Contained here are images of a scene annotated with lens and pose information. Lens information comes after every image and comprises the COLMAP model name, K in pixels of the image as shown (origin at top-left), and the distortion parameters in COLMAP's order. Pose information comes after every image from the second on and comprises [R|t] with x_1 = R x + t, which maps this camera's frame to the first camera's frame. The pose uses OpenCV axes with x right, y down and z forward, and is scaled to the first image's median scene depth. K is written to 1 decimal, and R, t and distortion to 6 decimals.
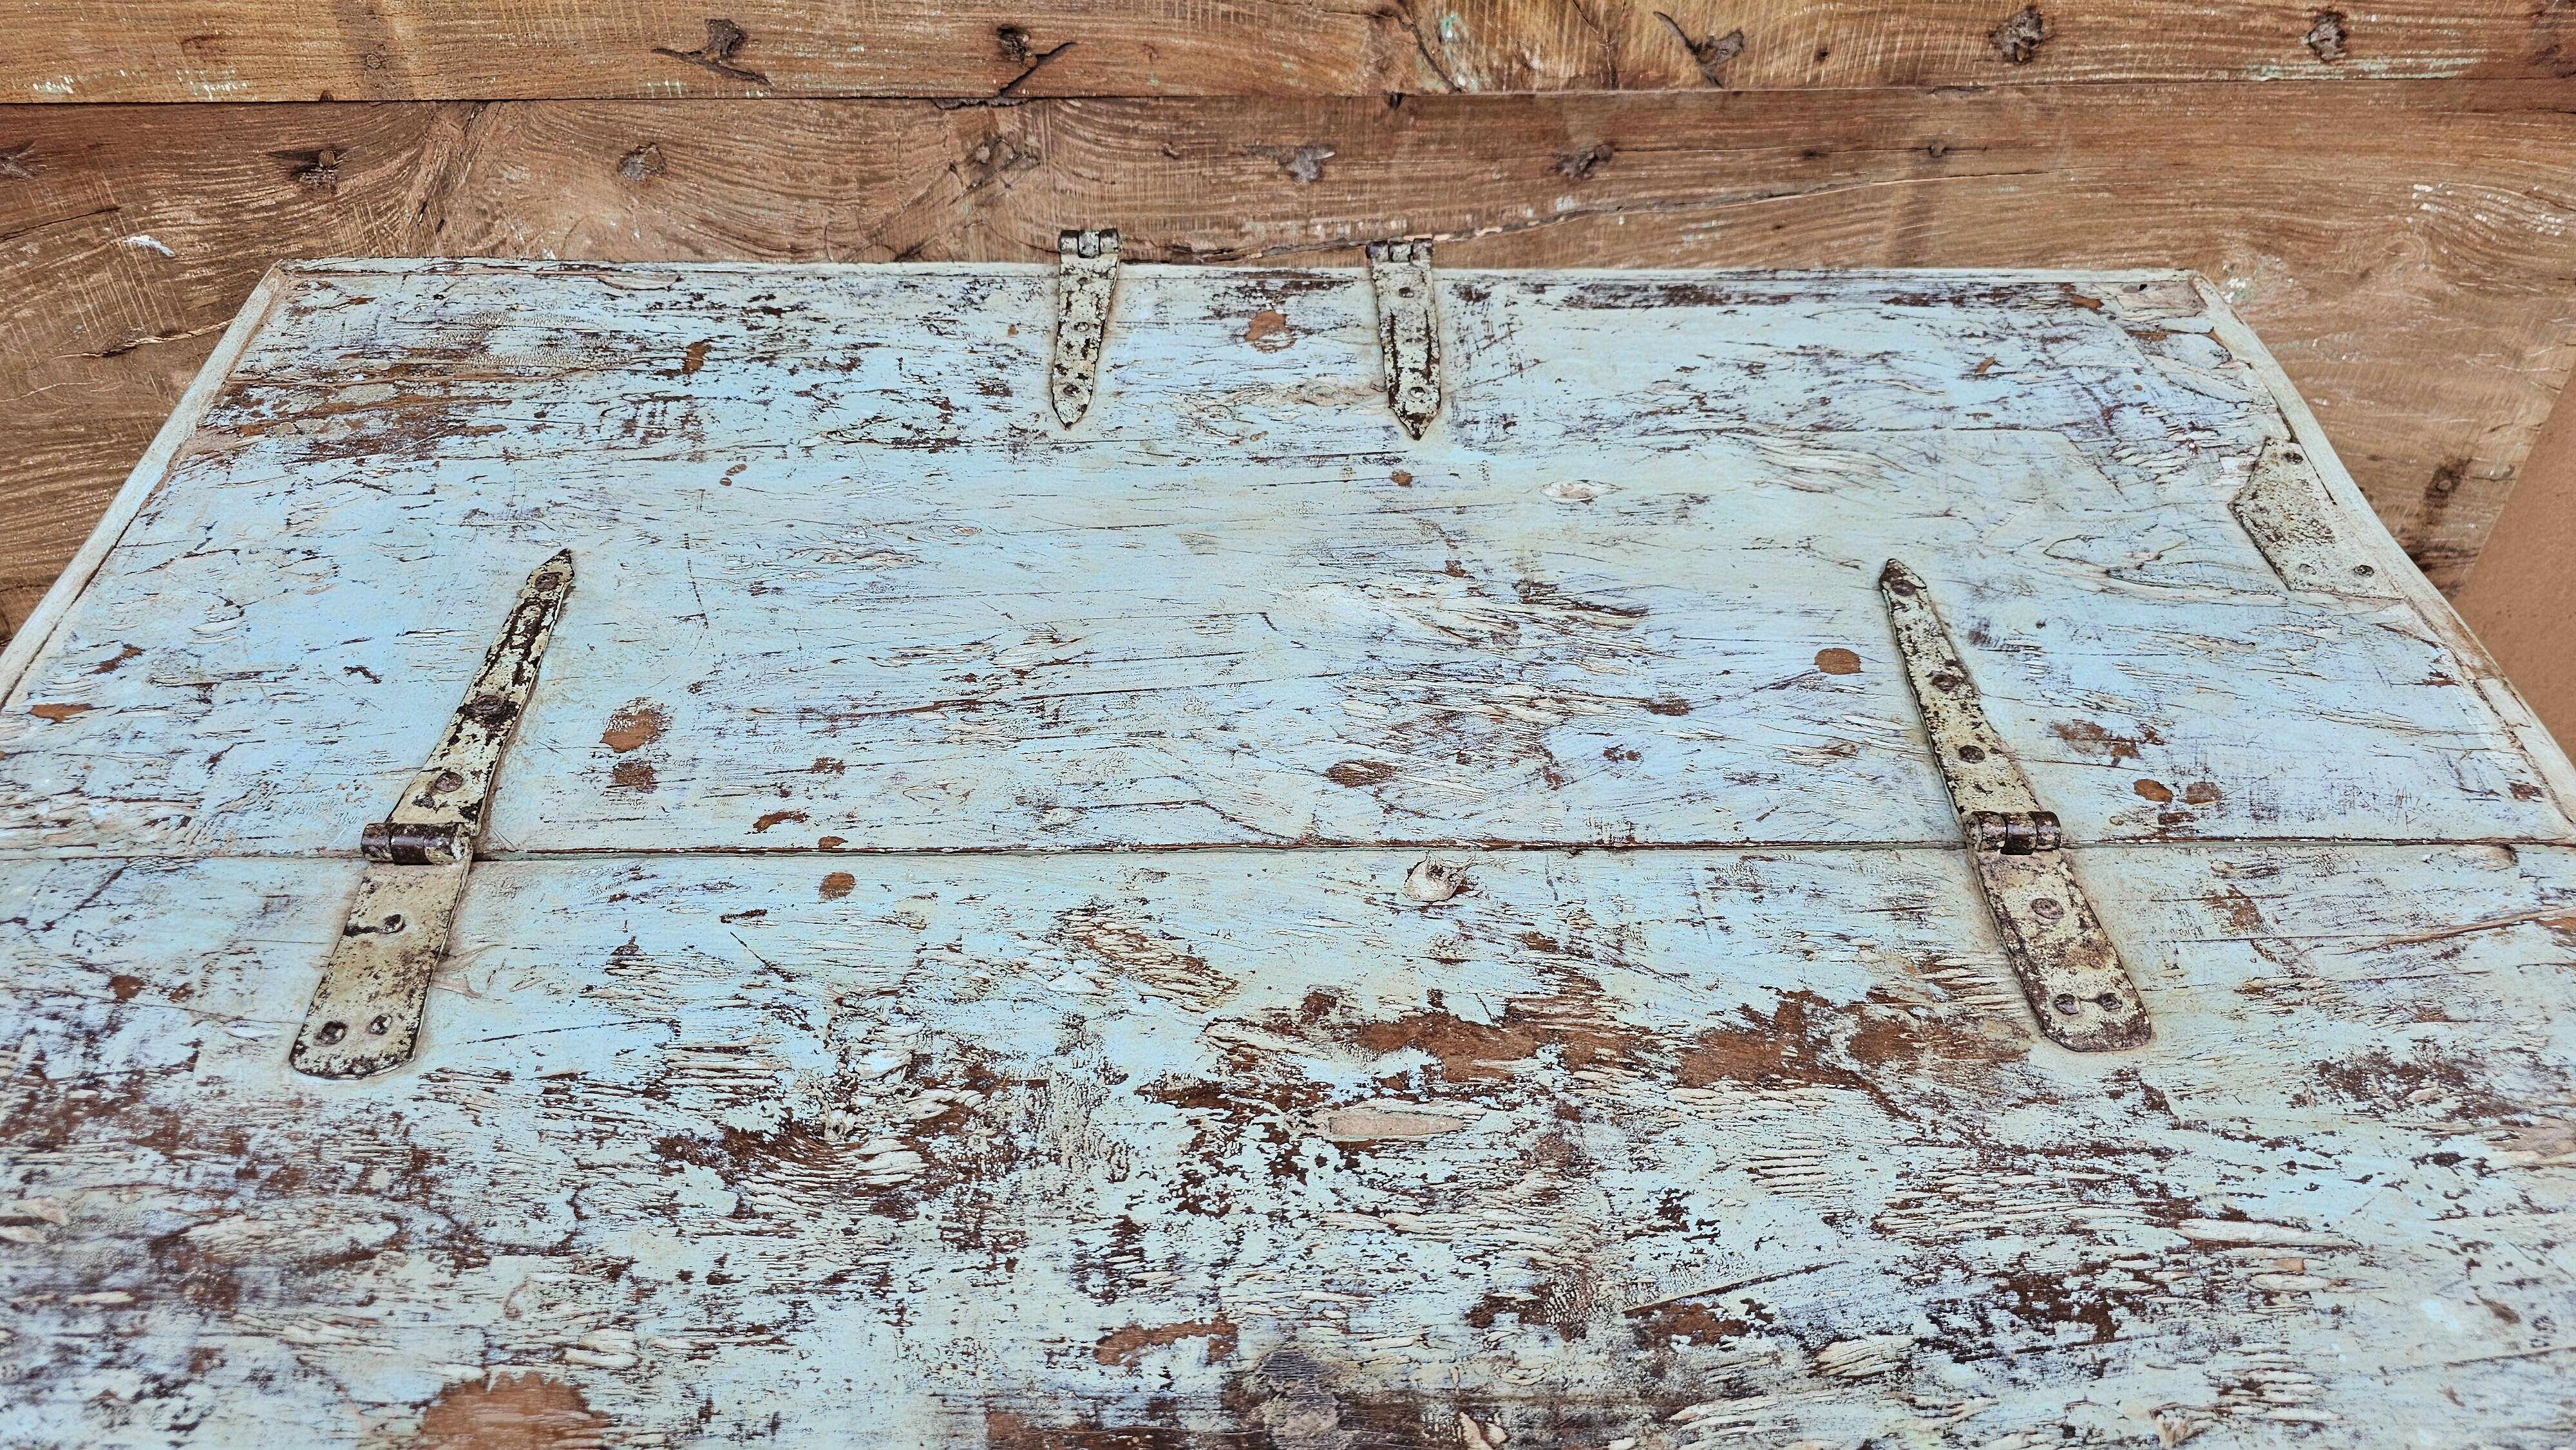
lens RADIAL K [[1752.9, 0, 1274.3], [0, 1752.9, 705.9], [0, 0, 1]] dist [0.050418, -0.051069]
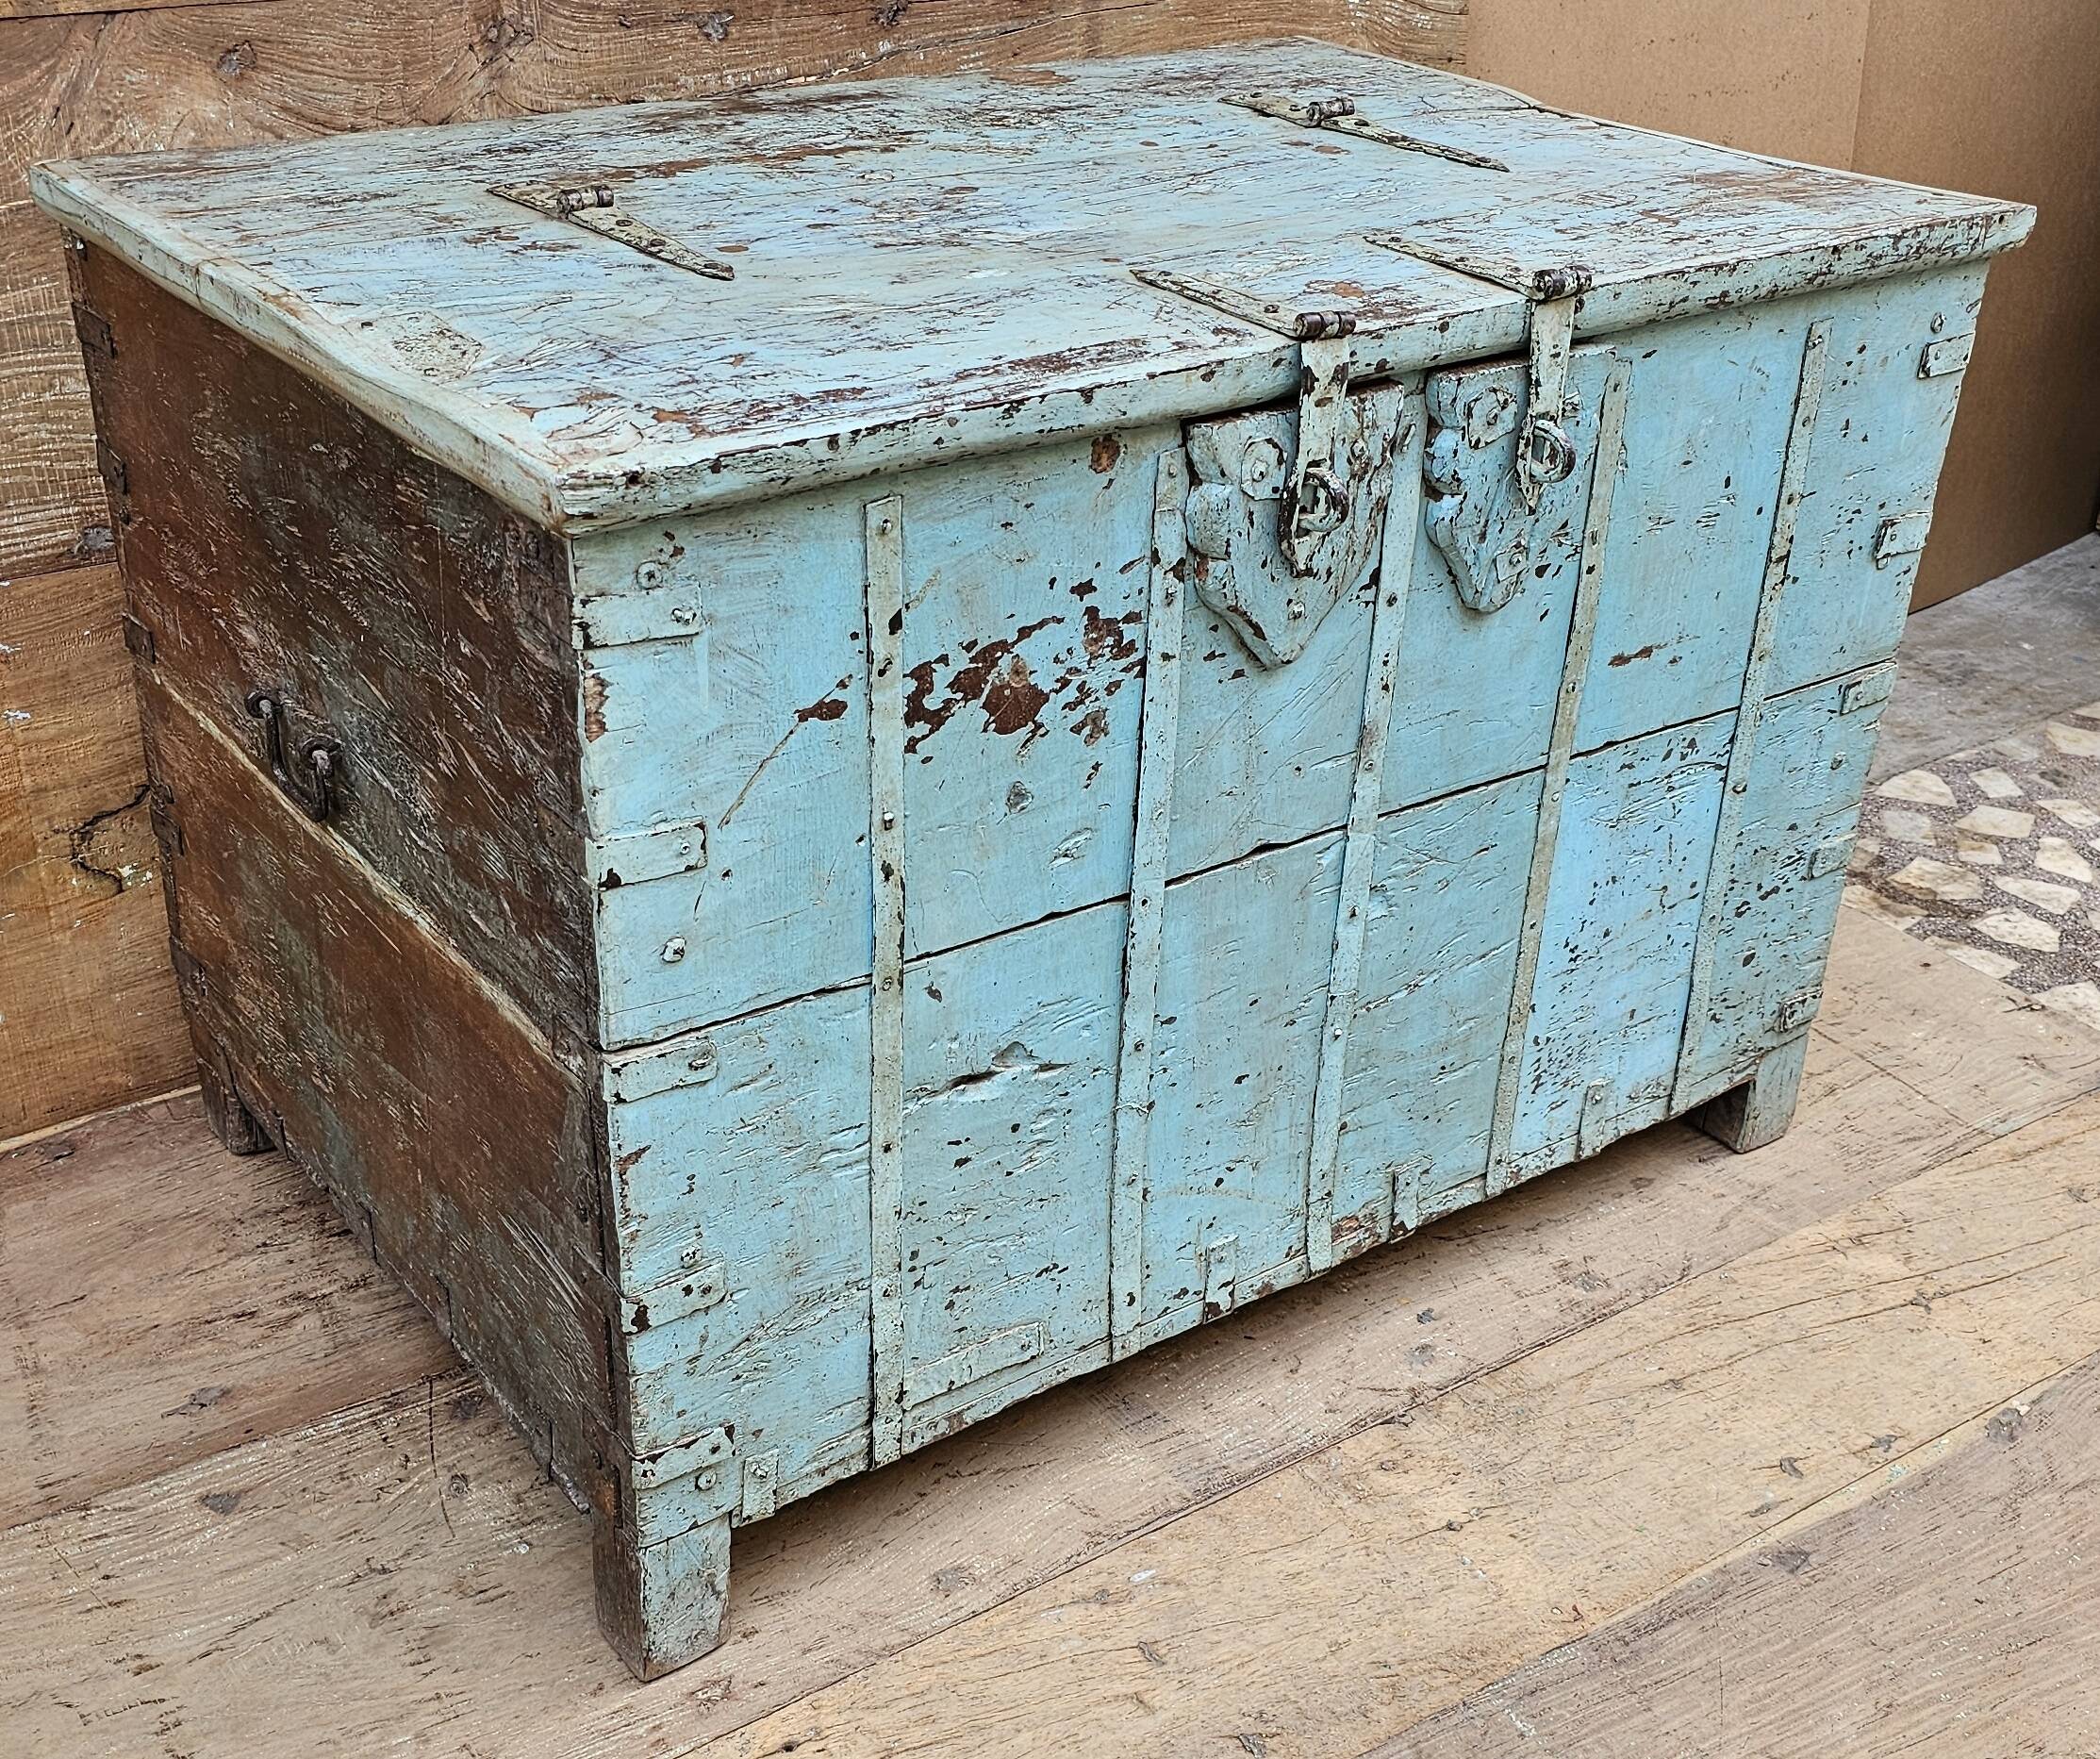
lens RADIAL K [[2554.9, 0, 1037.3], [0, 2554.9, 920.1], [0, 0, 1]] dist [0.051596, 0.000000]
pose [[0.829355, -0.249241, 0.500050, -0.947880], [0.369370, 0.916094, -0.156005, 0.726959], [-0.419210, 0.314087, 0.851829, -0.570248]]
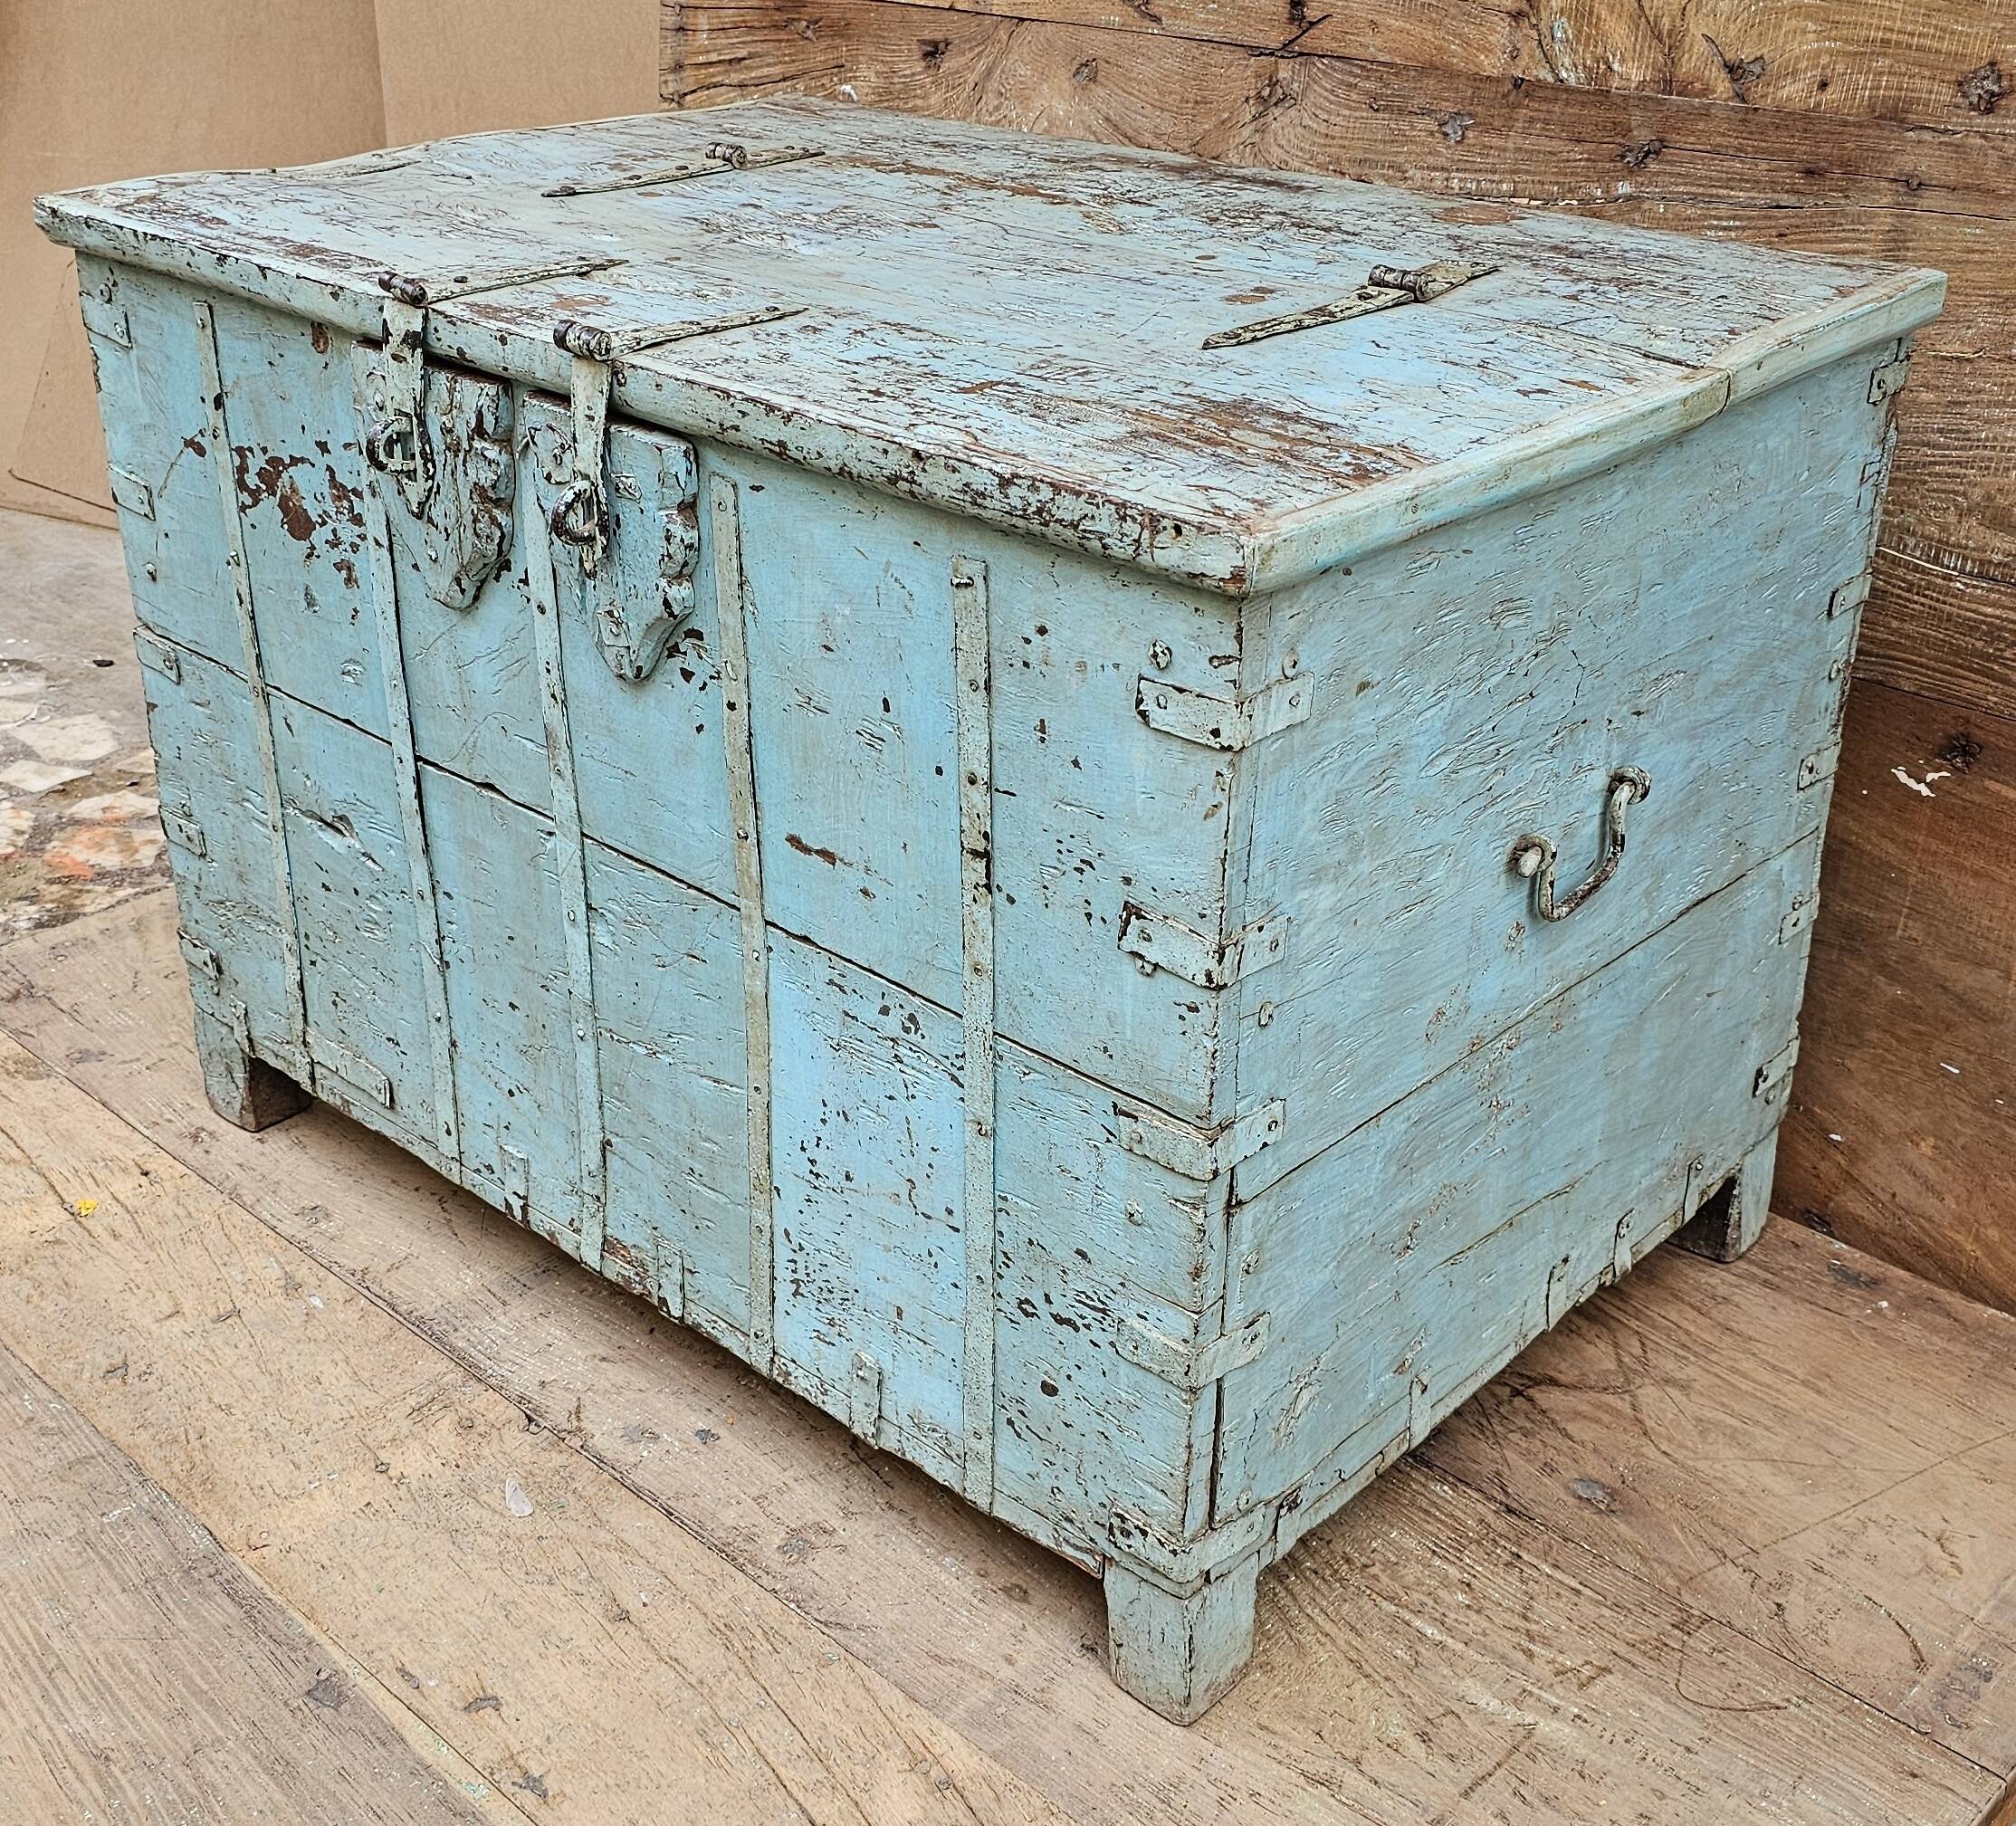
lens RADIAL K [[2457.3, 0, 1037.0], [0, 2457.3, 951.1], [0, 0, 1]] dist [0.052905, 0.000000]
pose [[0.709304, 0.323186, -0.626449, 1.181858], [-0.491391, 0.863874, -0.110709, 0.596965], [0.505394, 0.386358, 0.771560, -0.358477]]
